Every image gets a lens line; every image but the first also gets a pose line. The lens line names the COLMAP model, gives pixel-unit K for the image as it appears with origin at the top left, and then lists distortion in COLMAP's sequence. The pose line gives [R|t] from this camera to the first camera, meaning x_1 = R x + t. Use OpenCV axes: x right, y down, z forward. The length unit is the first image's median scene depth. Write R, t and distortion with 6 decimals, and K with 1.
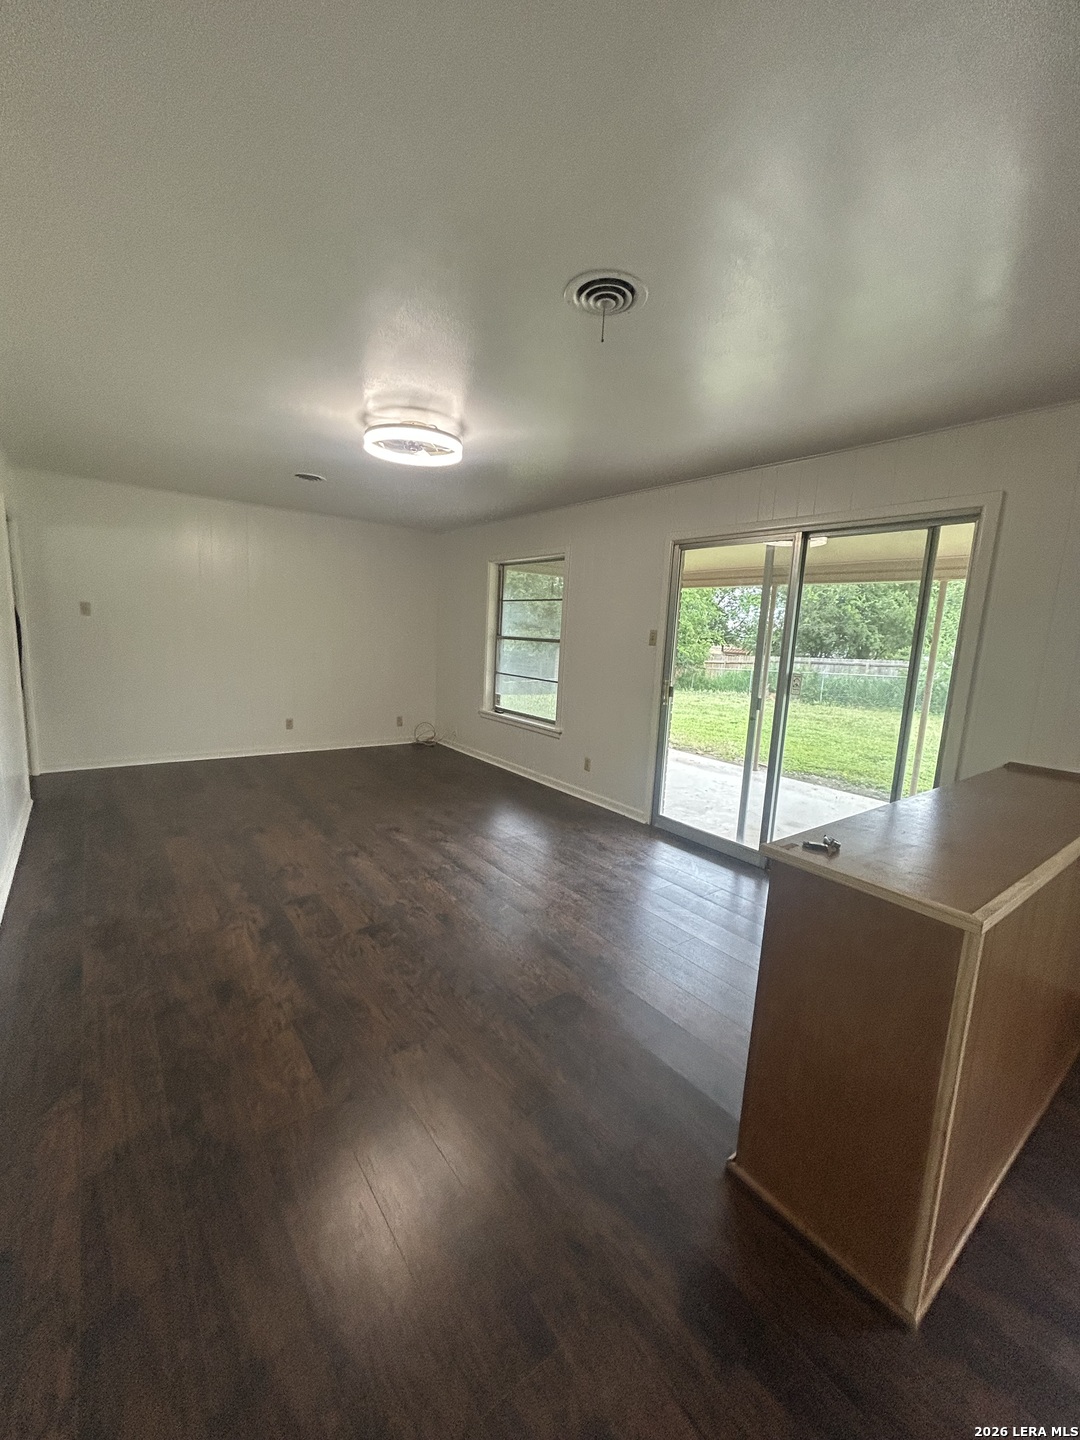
lens RADIAL K [[582.5, 0, 536.7], [0, 582.5, 717.4], [0, 0, 1]] dist [-0.001807, -0.000040]
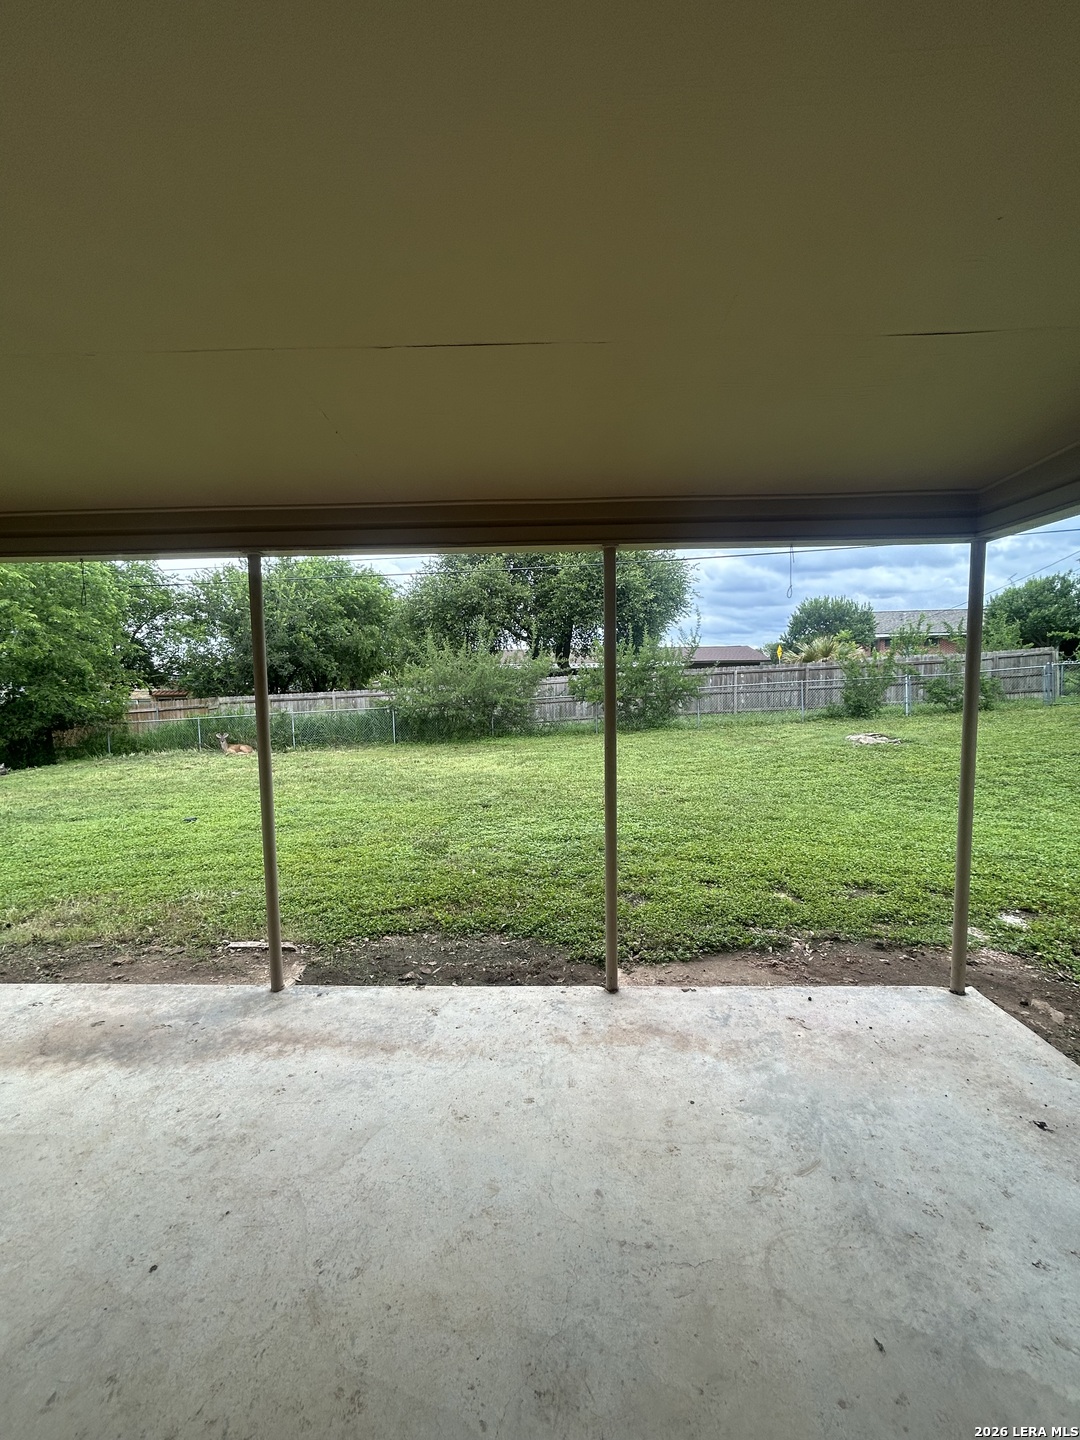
lens RADIAL K [[582.5, 0, 533.5], [0, 582.5, 720.3], [0, 0, 1]] dist [-0.001807, -0.000040]
pose [[0.628687, -0.123277, 0.767825, 0.055277], [0.163123, 0.986294, 0.024789, -0.023433], [-0.760357, 0.109665, 0.640180, 0.164069]]
